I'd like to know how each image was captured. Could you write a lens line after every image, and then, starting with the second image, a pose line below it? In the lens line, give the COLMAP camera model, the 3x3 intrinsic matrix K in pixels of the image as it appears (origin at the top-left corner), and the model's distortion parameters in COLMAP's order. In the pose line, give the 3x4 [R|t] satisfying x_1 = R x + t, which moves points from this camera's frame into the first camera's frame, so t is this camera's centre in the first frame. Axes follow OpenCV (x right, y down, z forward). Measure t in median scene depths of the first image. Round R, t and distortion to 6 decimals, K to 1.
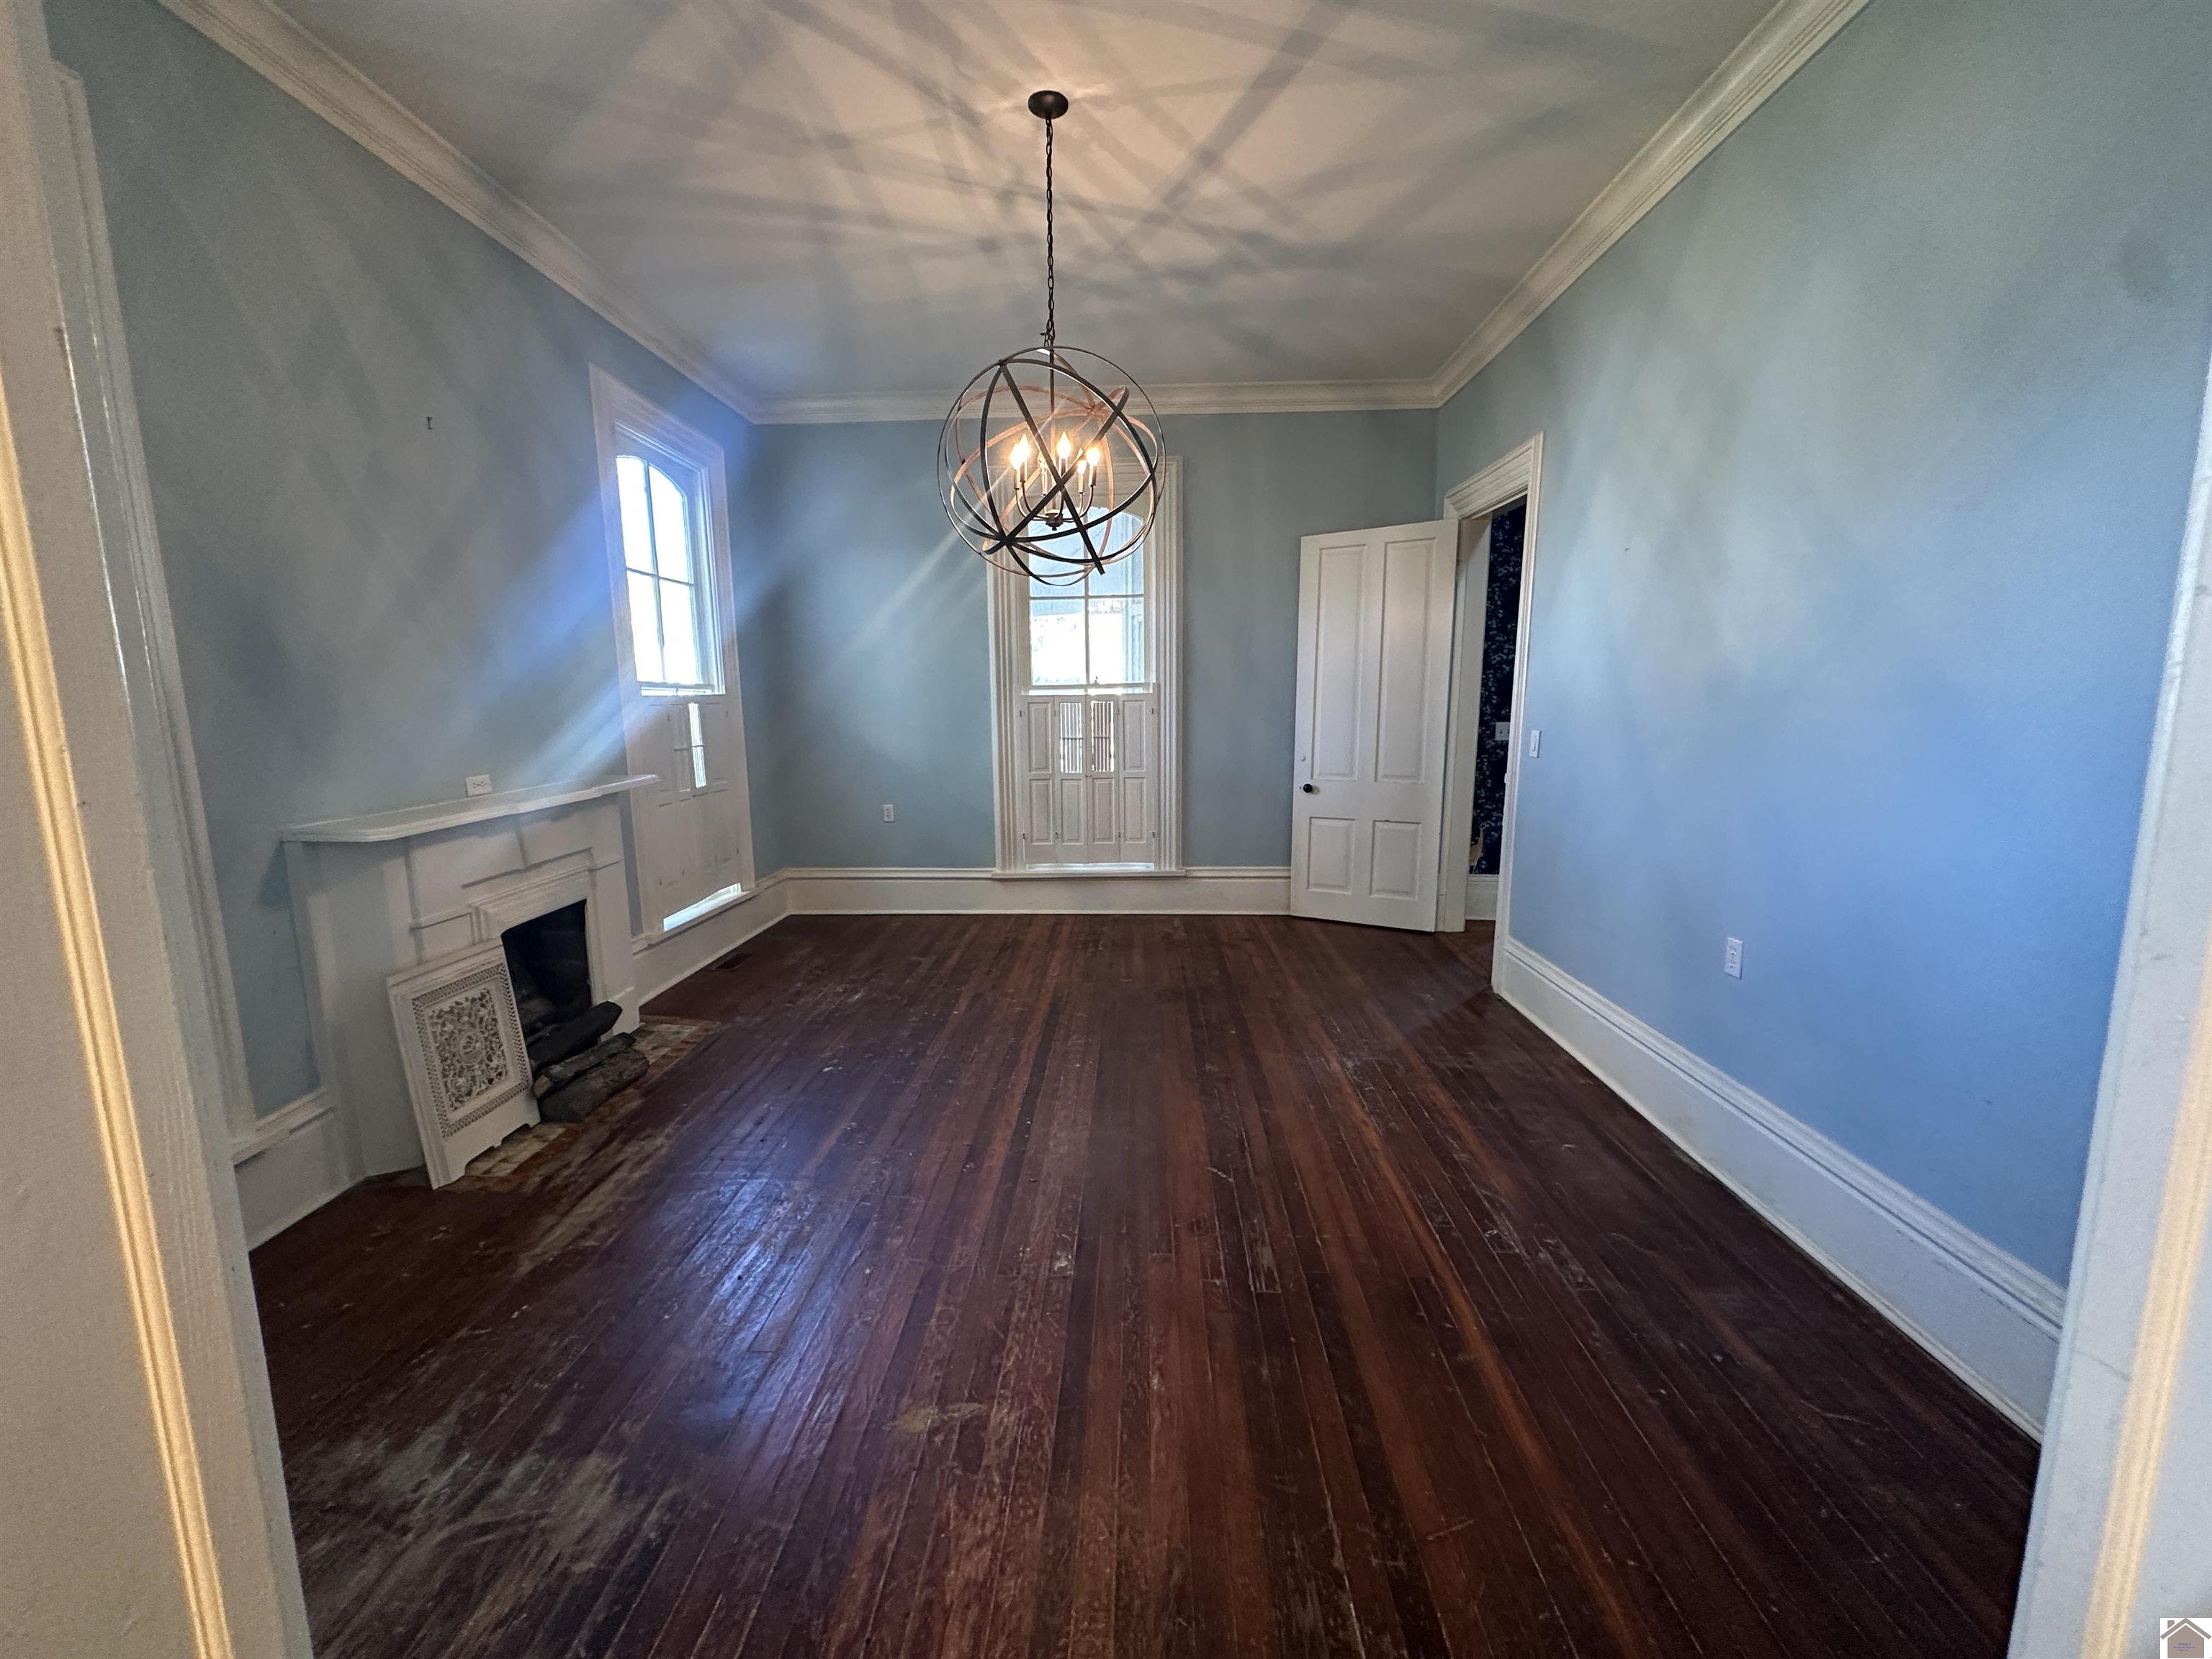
lens RADIAL K [[883.6, 0, 1103.9], [0, 883.6, 827.4], [0, 0, 1]] dist [-0.002055, 0.000132]
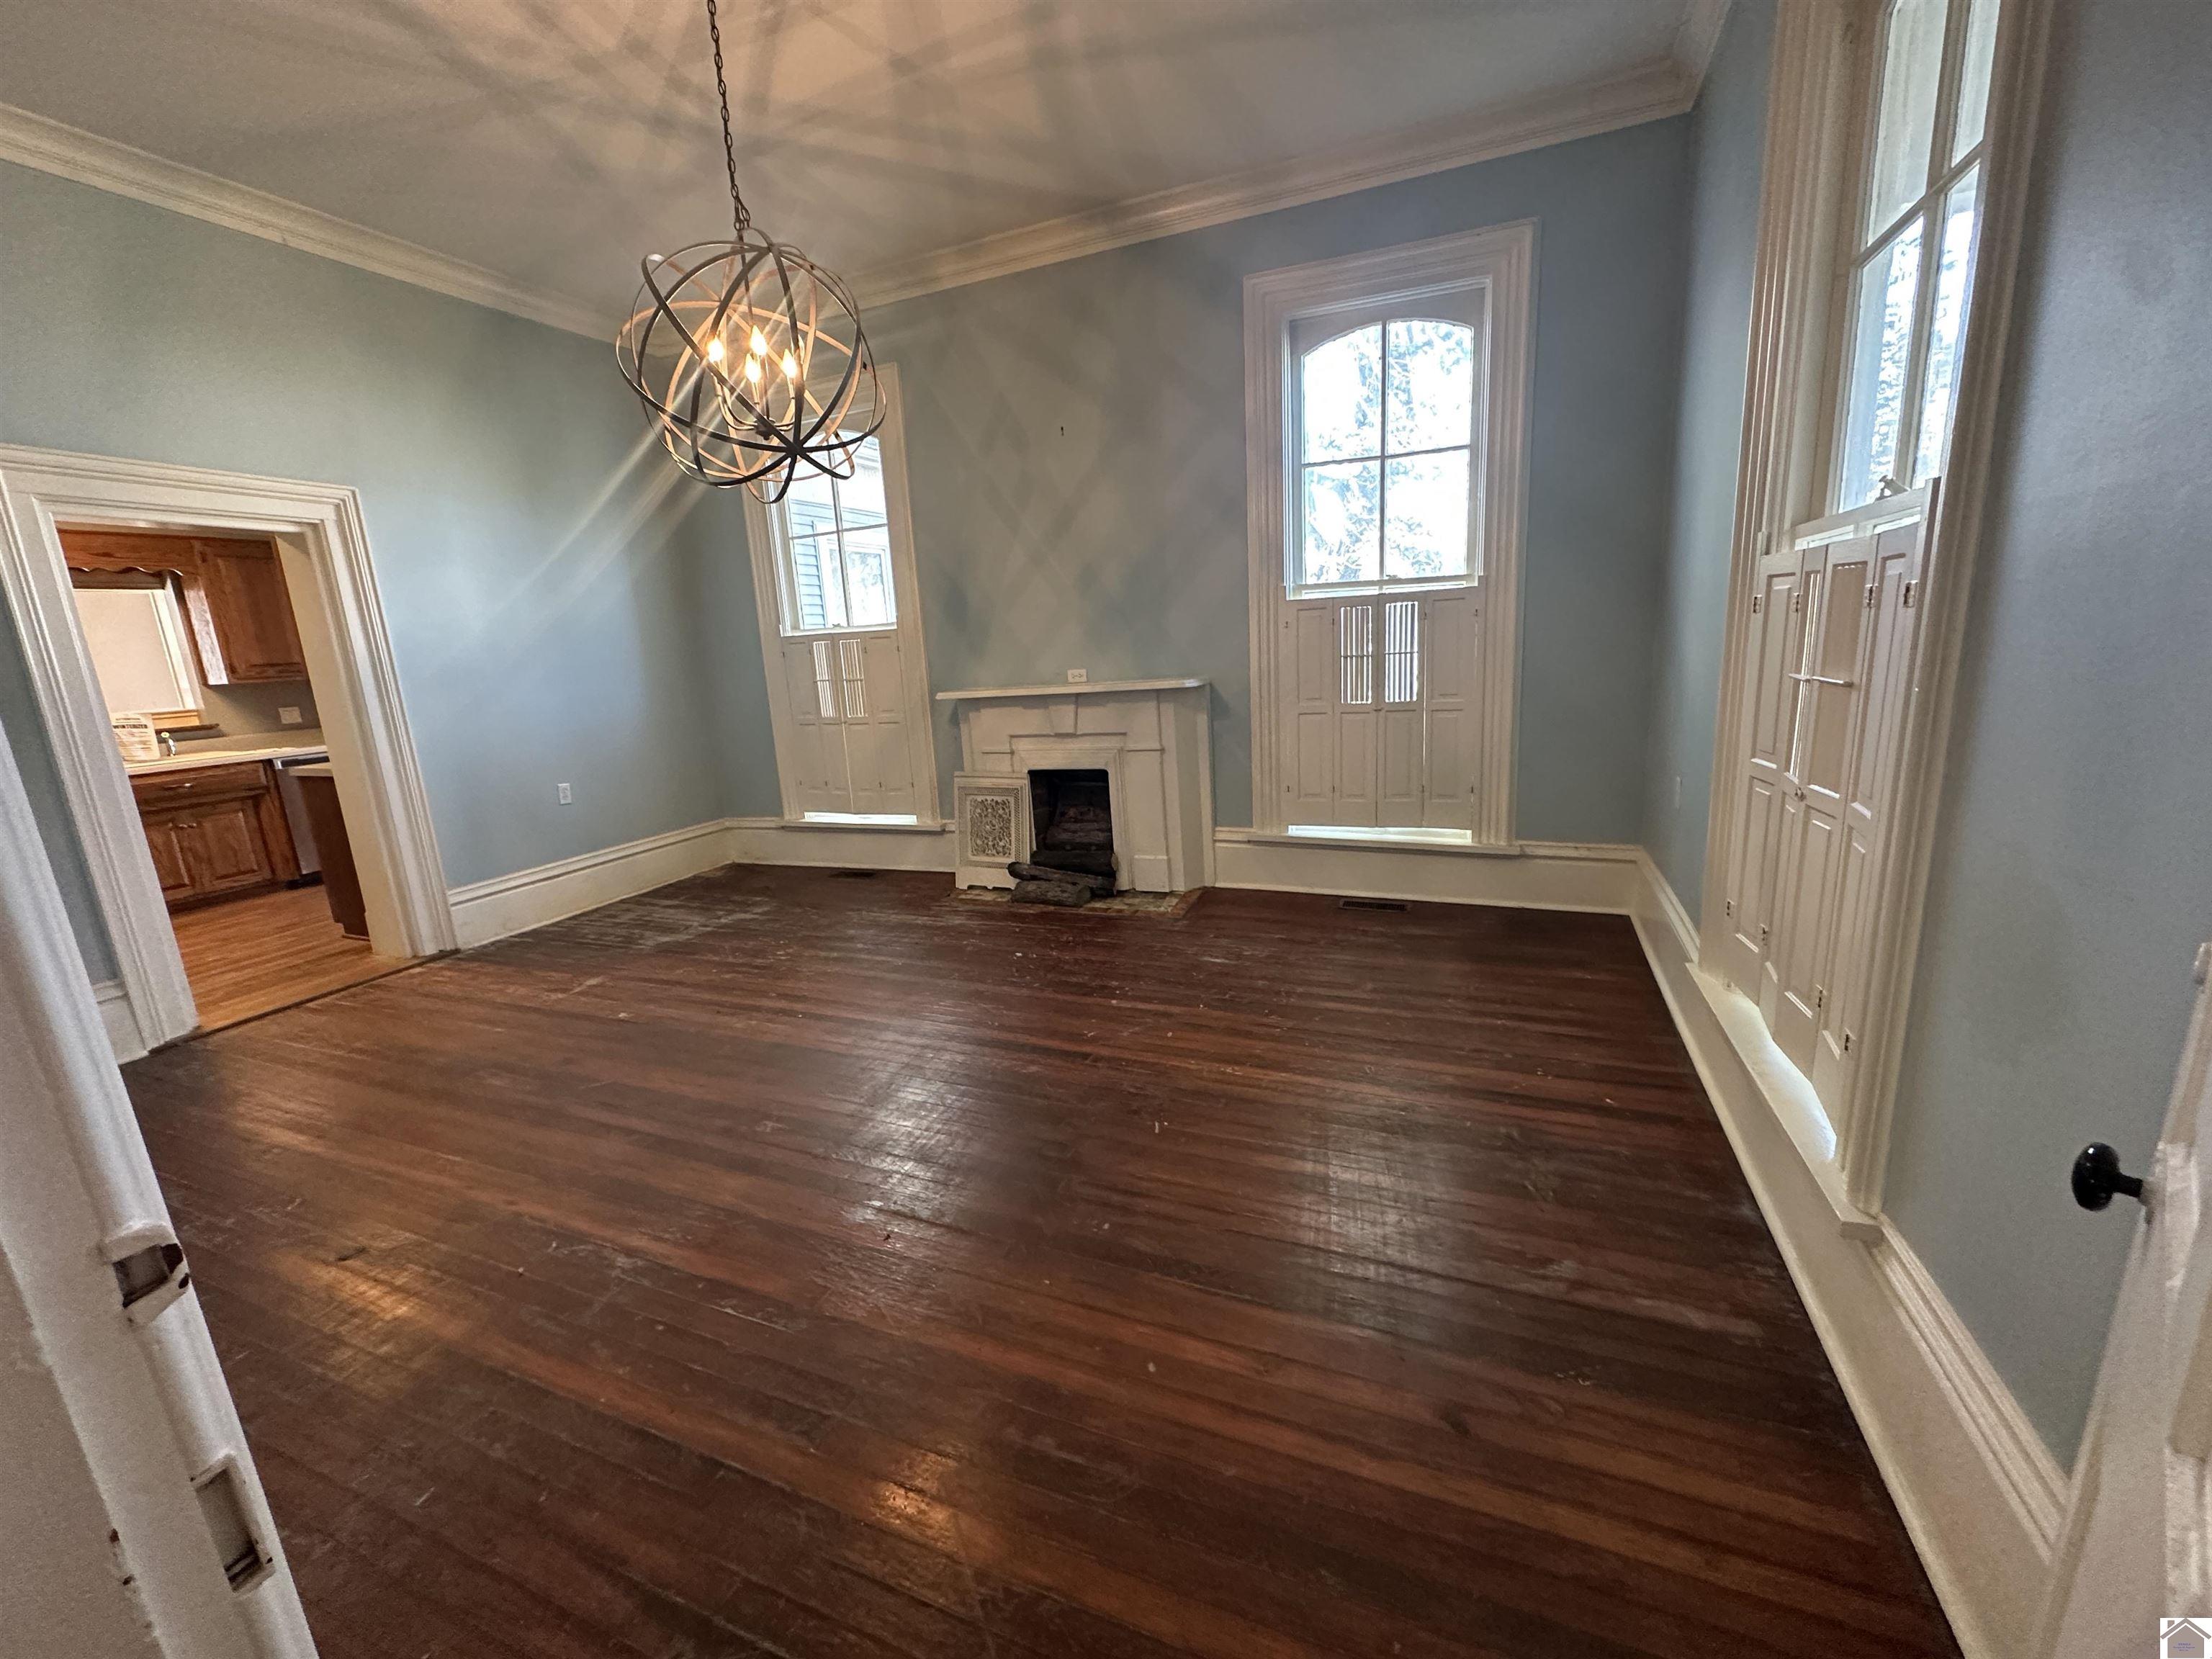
lens RADIAL K [[883.6, 0, 1103.9], [0, 883.6, 827.4], [0, 0, 1]] dist [-0.002055, 0.000132]
pose [[-0.350603, 0.224008, -0.909339, 0.693241], [-0.080950, 0.960090, 0.267721, -0.206818], [0.933019, 0.167475, -0.318477, 1.572258]]
